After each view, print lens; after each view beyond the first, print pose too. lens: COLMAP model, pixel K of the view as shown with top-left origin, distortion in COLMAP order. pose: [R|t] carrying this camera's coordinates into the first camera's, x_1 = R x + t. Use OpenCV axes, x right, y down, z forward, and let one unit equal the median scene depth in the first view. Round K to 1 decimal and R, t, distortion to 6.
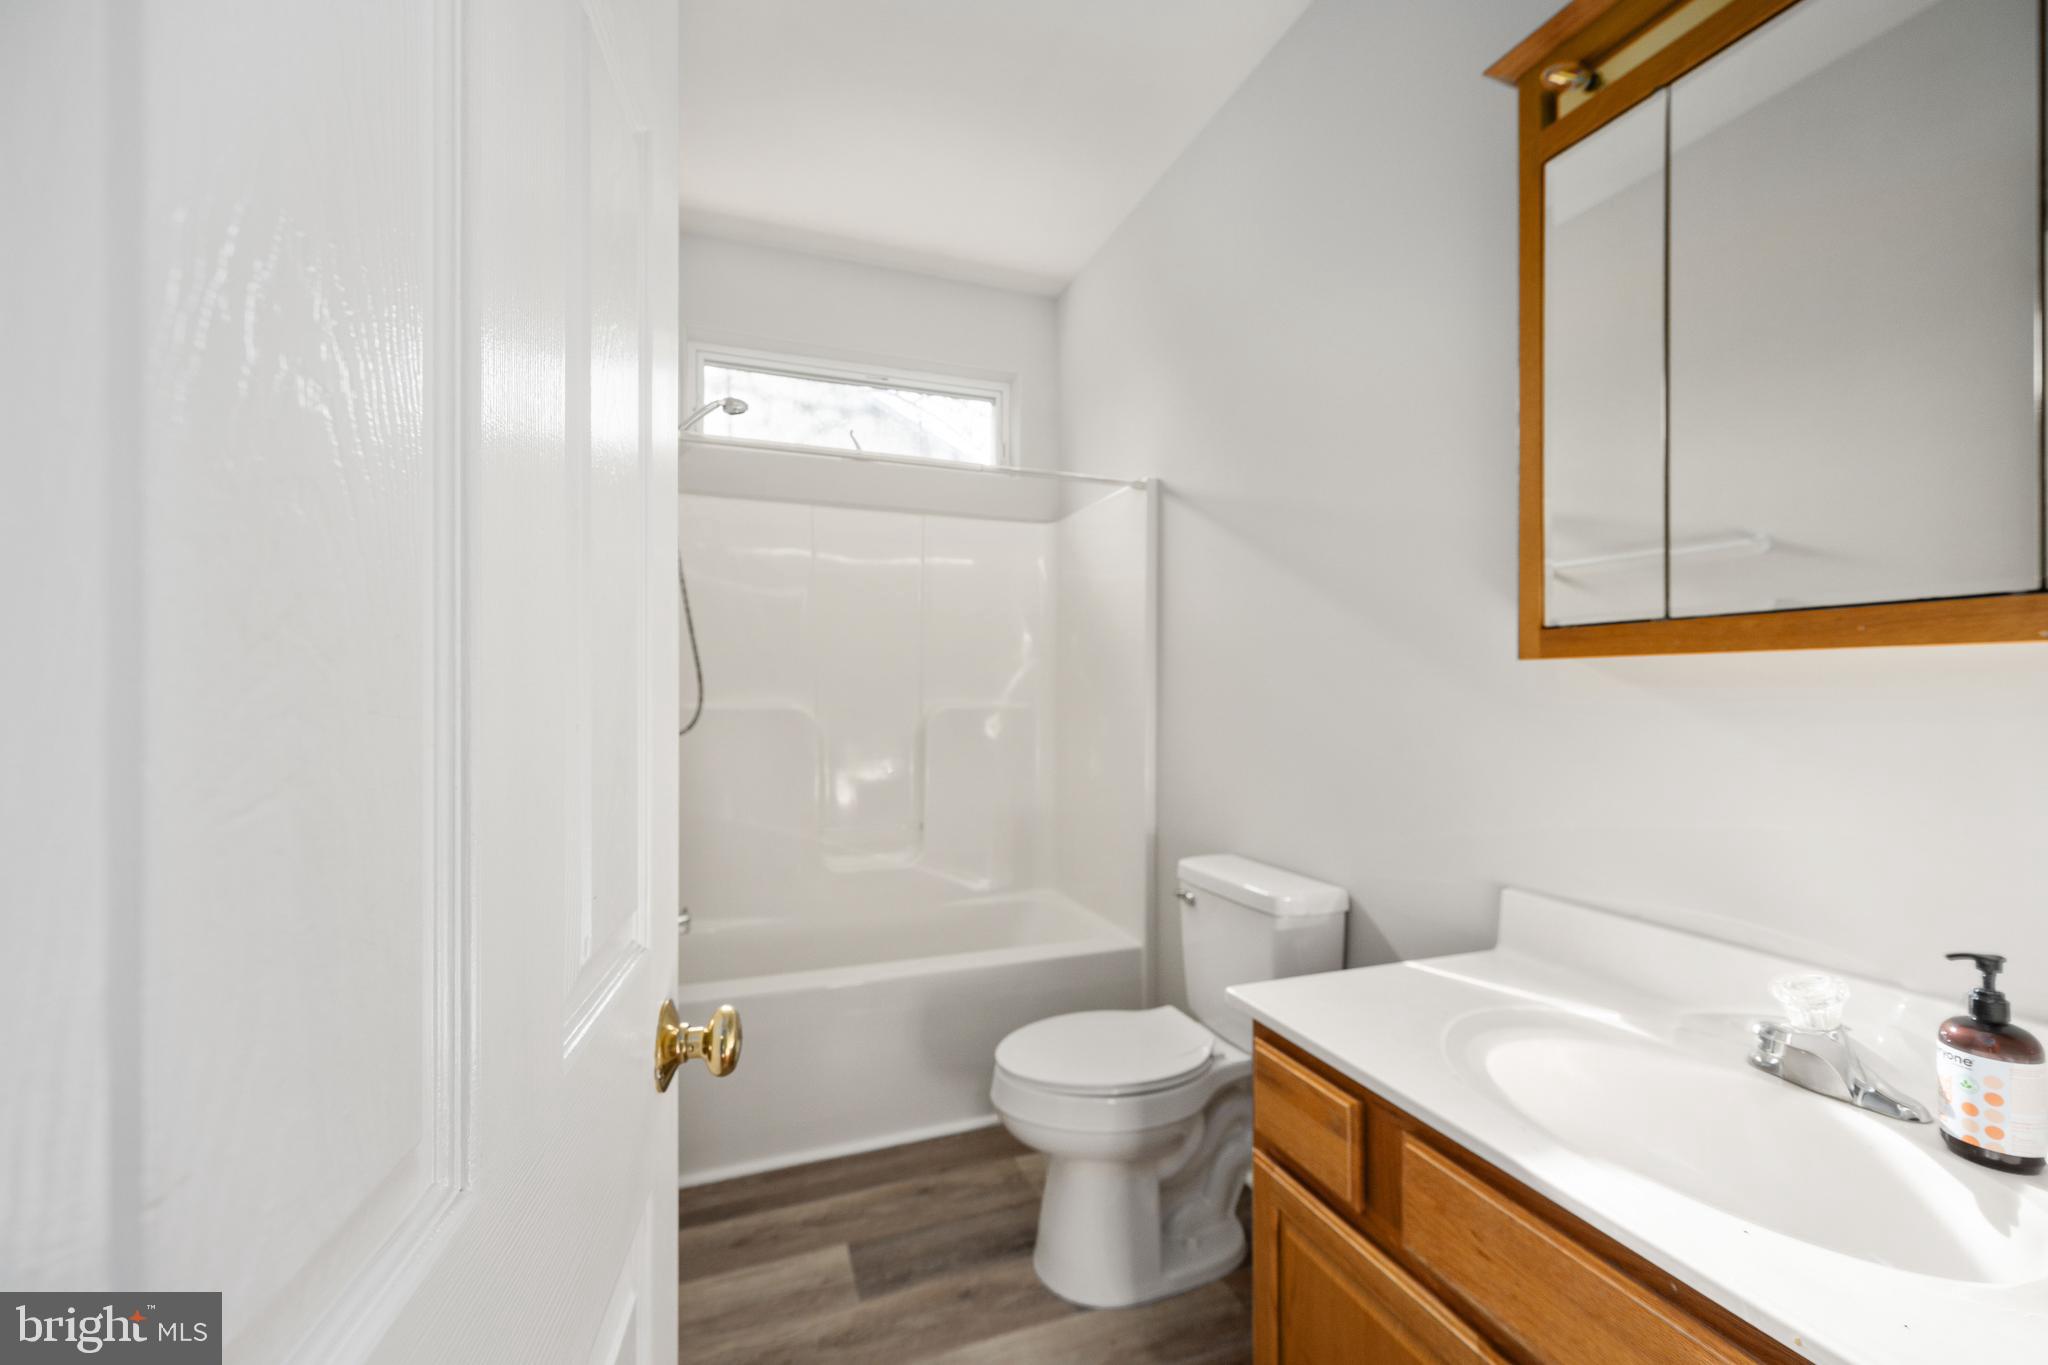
lens RADIAL K [[807.9, 0, 1016.7], [0, 807.9, 683.2], [0, 0, 1]] dist [0.012777, 0.000244]
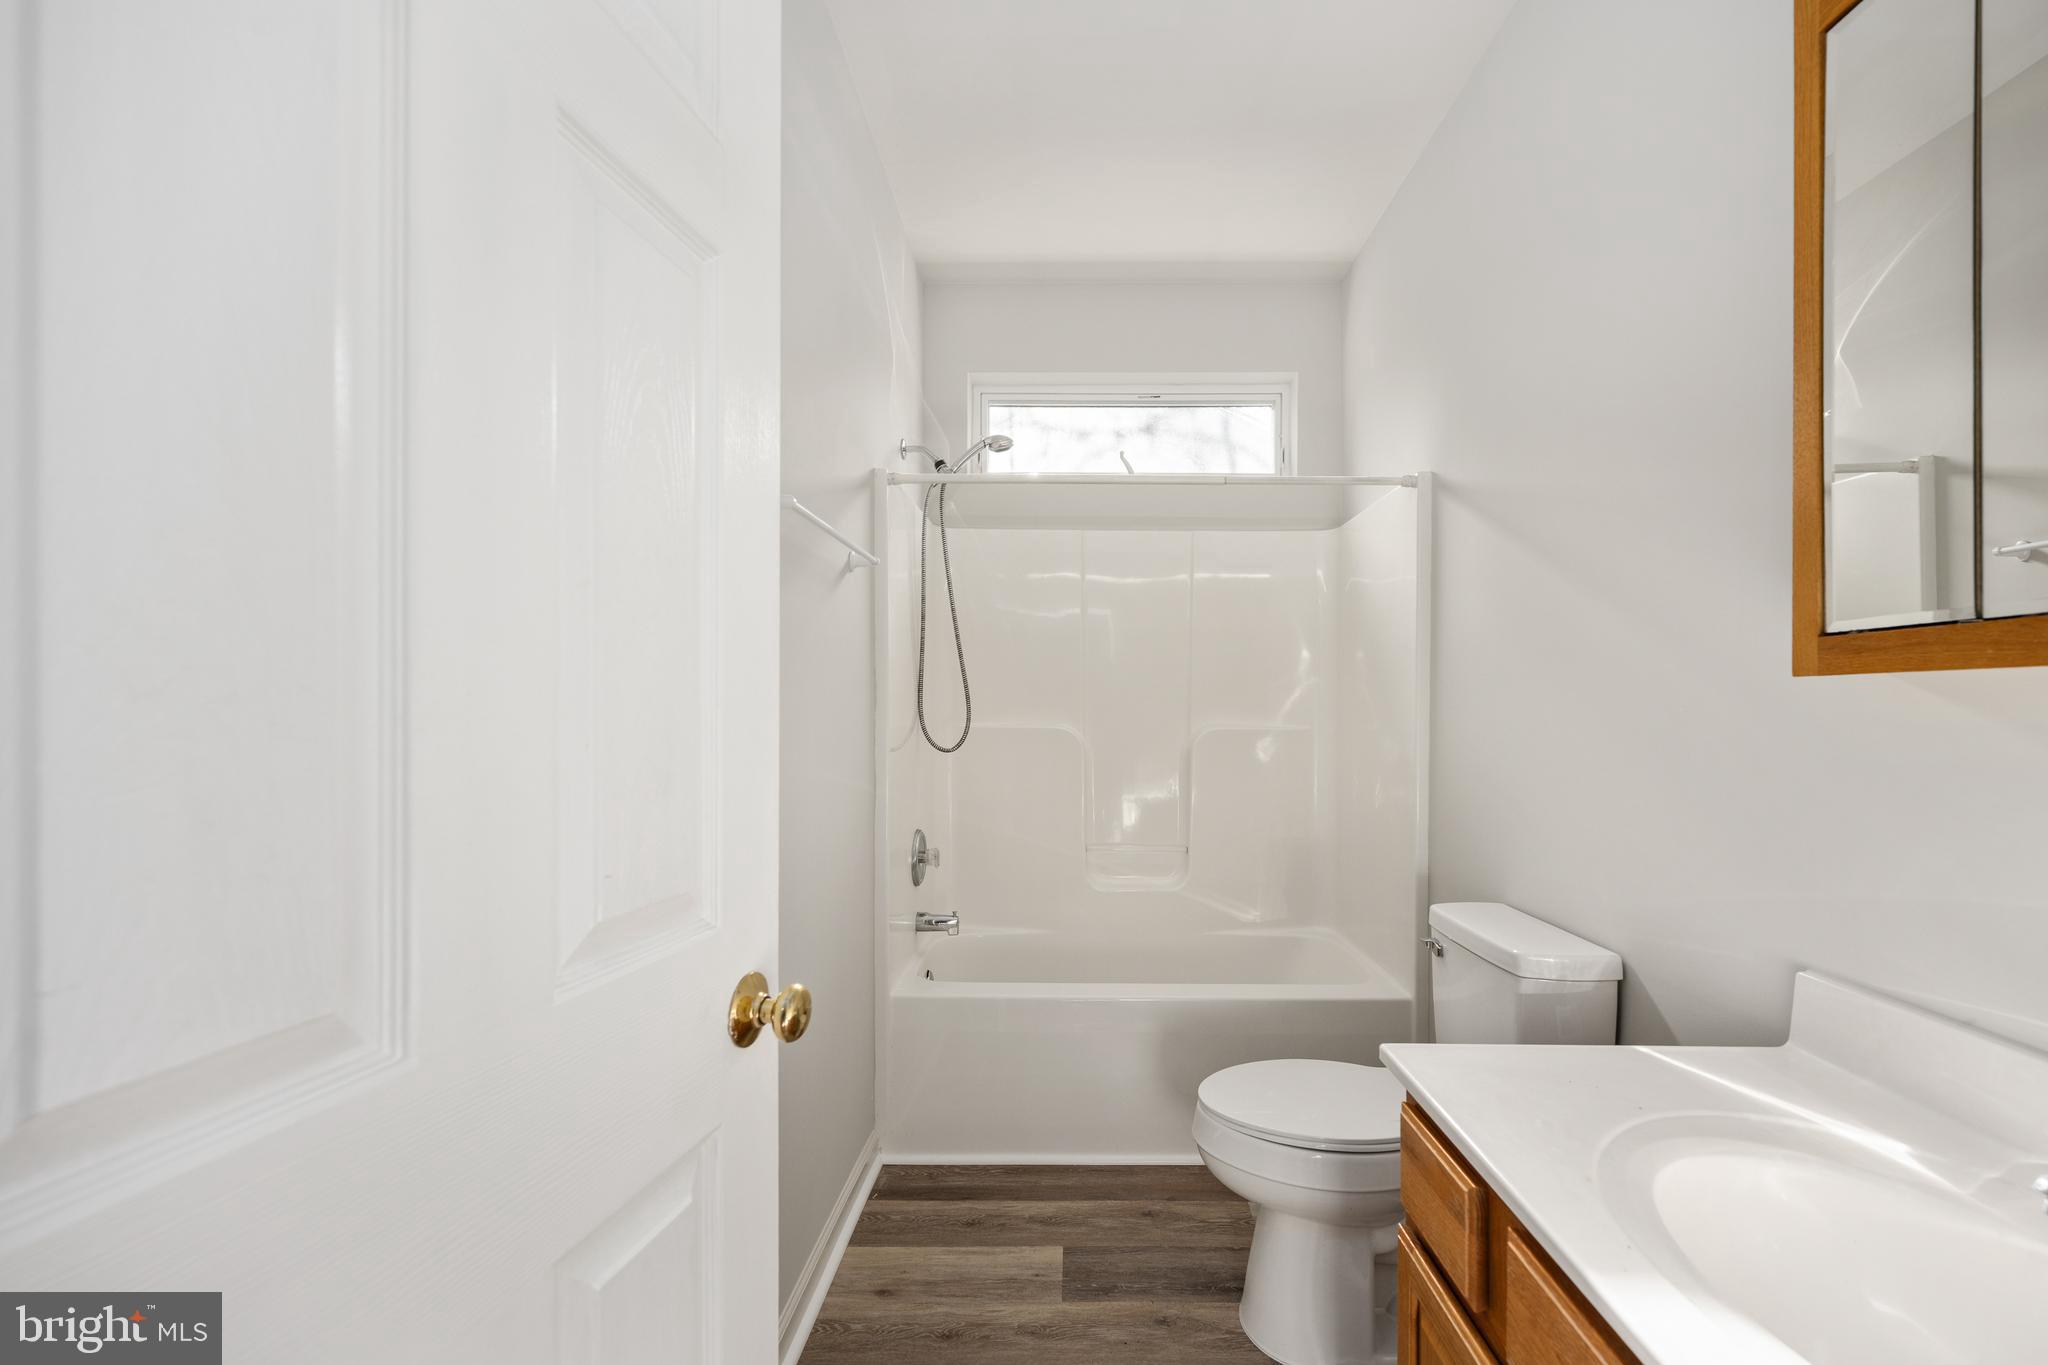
lens RADIAL K [[822.6, 0, 1023.7], [0, 822.6, 699.3], [0, 0, 1]] dist [-0.003391, 0.001515]
pose [[0.936713, -0.002476, -0.350089, 0.120017], [0.000988, 0.999990, -0.004431, -0.002463], [0.350097, 0.003805, 0.936706, 0.000683]]
